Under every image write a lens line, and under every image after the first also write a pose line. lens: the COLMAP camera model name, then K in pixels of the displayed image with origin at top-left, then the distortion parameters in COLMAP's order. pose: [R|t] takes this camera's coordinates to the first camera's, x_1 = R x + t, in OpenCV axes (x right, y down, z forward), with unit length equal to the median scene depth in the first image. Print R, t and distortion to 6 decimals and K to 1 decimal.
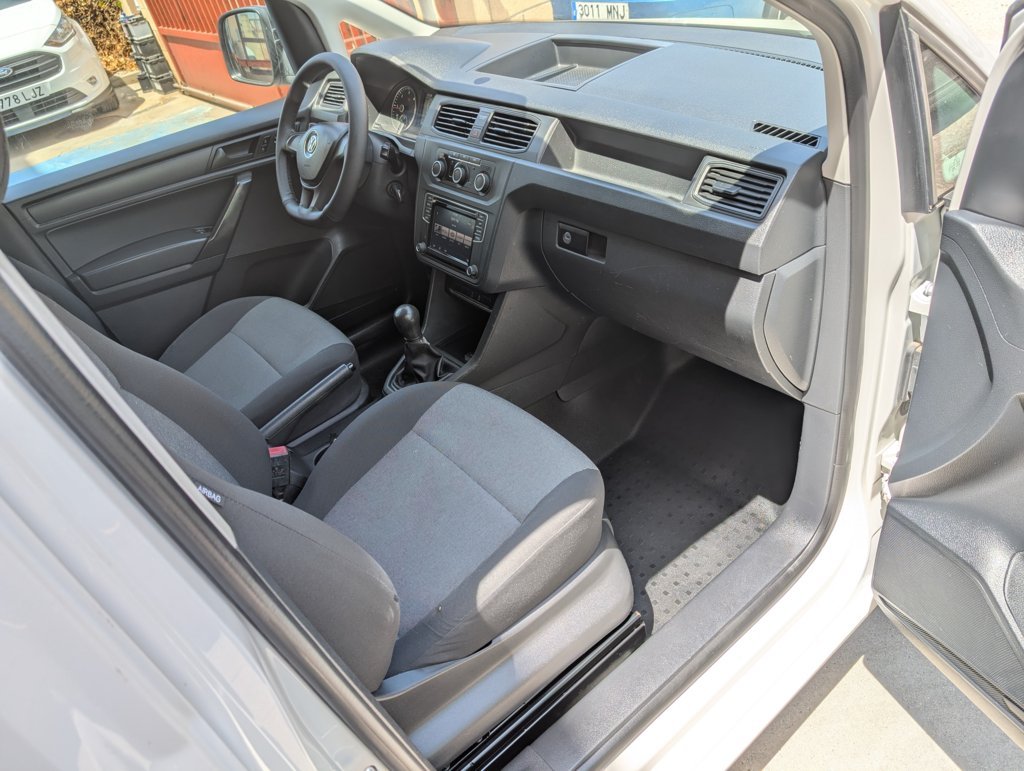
lens RADIAL K [[750.0, 0, 531.4], [0, 750.0, 370.9], [0, 0, 1]] dist [0.003294, -0.012175]
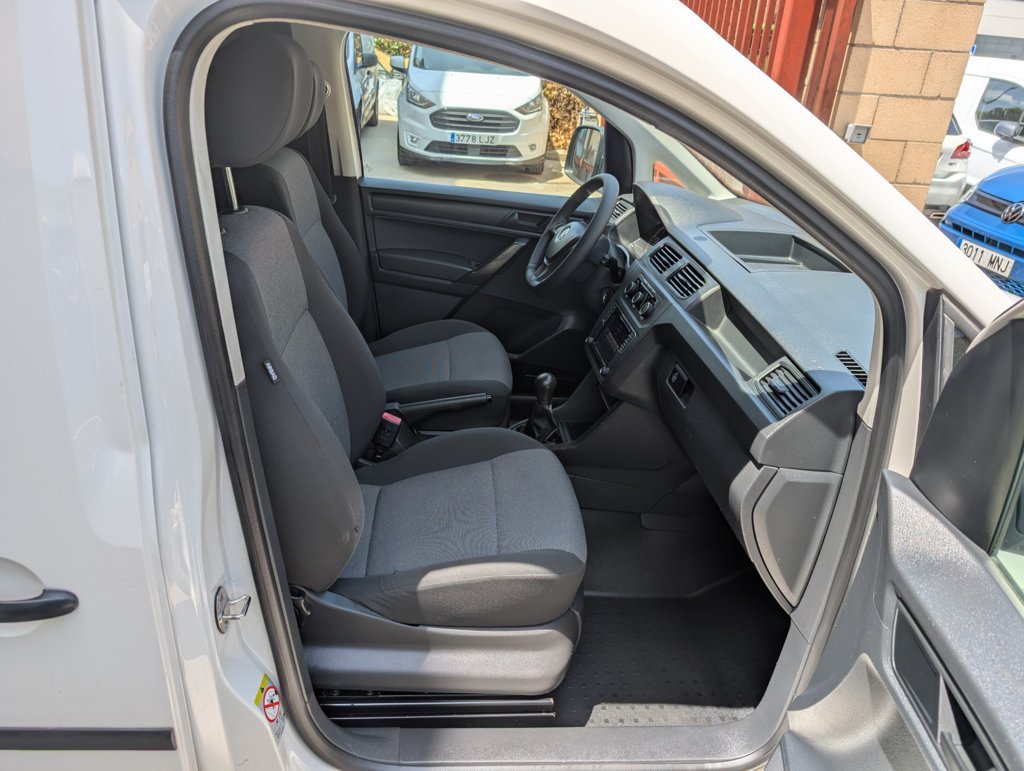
lens RADIAL K [[750.0, 0, 531.4], [0, 750.0, 370.9], [0, 0, 1]] dist [0.003294, -0.012175]
pose [[0.801271, 0.445379, -0.399502, 0.278653], [-0.507899, 0.859273, -0.060734, -0.004681], [0.316232, 0.251571, 0.914718, -0.100543]]
